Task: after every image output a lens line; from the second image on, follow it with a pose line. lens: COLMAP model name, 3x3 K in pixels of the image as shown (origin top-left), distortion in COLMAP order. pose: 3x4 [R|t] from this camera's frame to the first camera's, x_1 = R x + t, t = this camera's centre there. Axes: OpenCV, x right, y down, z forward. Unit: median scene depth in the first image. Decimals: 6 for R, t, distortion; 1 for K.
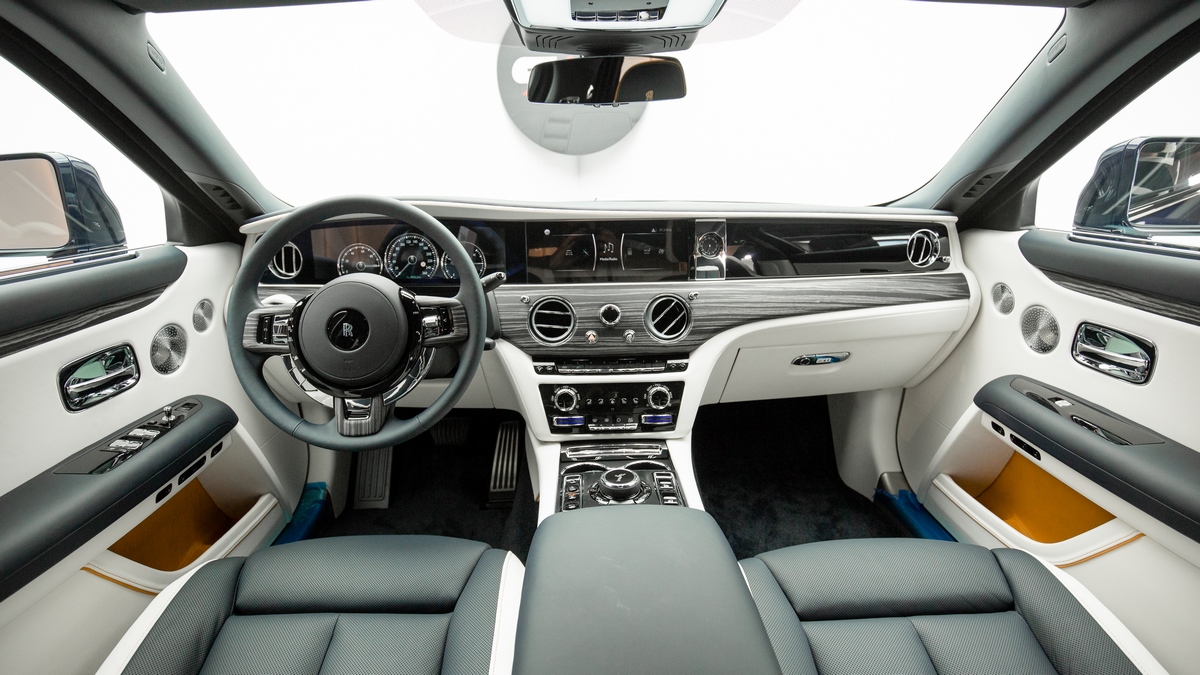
lens RADIAL K [[581.1, 0, 609.8], [0, 581.1, 340.1], [0, 0, 1]] dist [-0.032150, -0.001183]
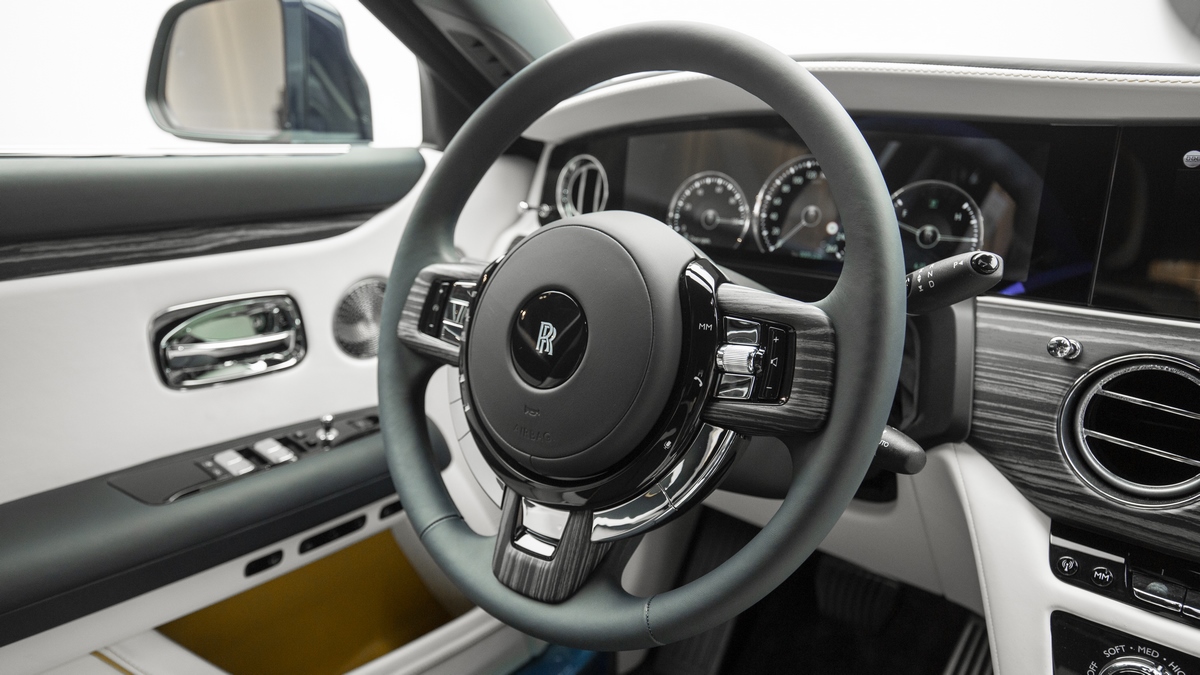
lens RADIAL K [[827.5, 0, 601.5], [0, 827.5, 348.0], [0, 0, 1]] dist [0.009479, -0.001366]
pose [[0.737069, 0.181792, -0.650908, -0.031392], [-0.207723, 0.977458, 0.037774, -0.033080], [0.643102, 0.107367, 0.758217, 0.460637]]
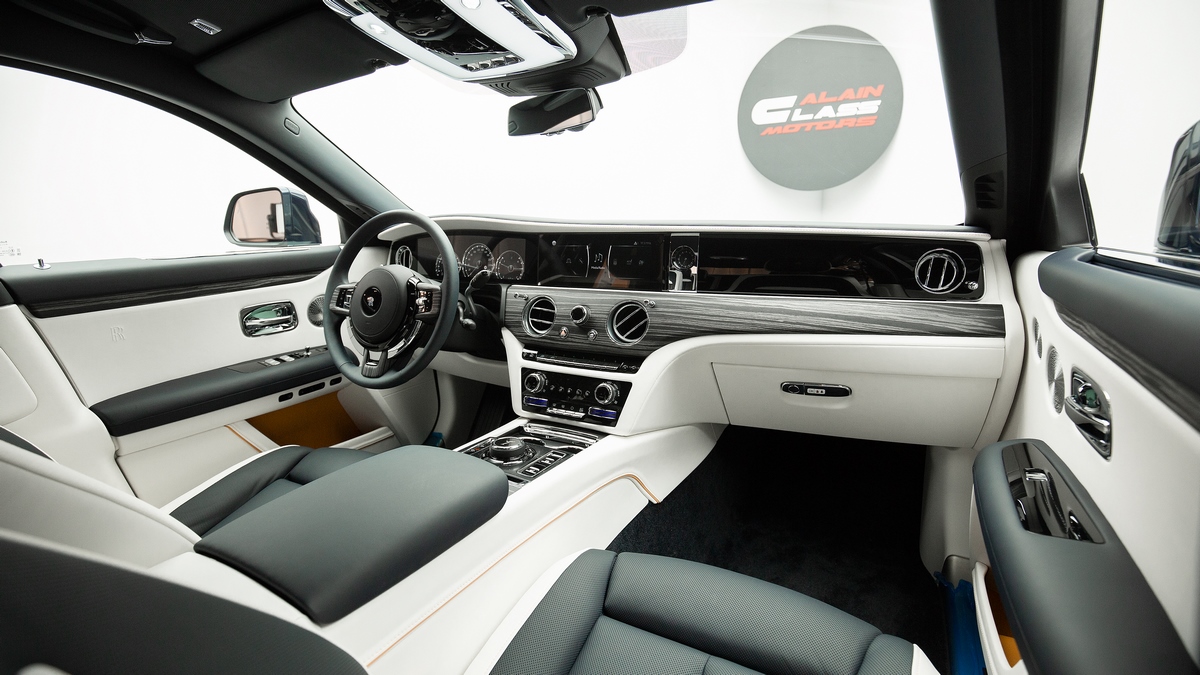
lens RADIAL K [[581.1, 0, 621.0], [0, 581.1, 337.0], [0, 0, 1]] dist [-0.032150, -0.001183]
pose [[0.850814, 0.097123, -0.516413, 0.658838], [-0.136664, 0.989850, -0.038995, 0.032874], [0.507384, 0.103753, 0.855451, 0.074965]]
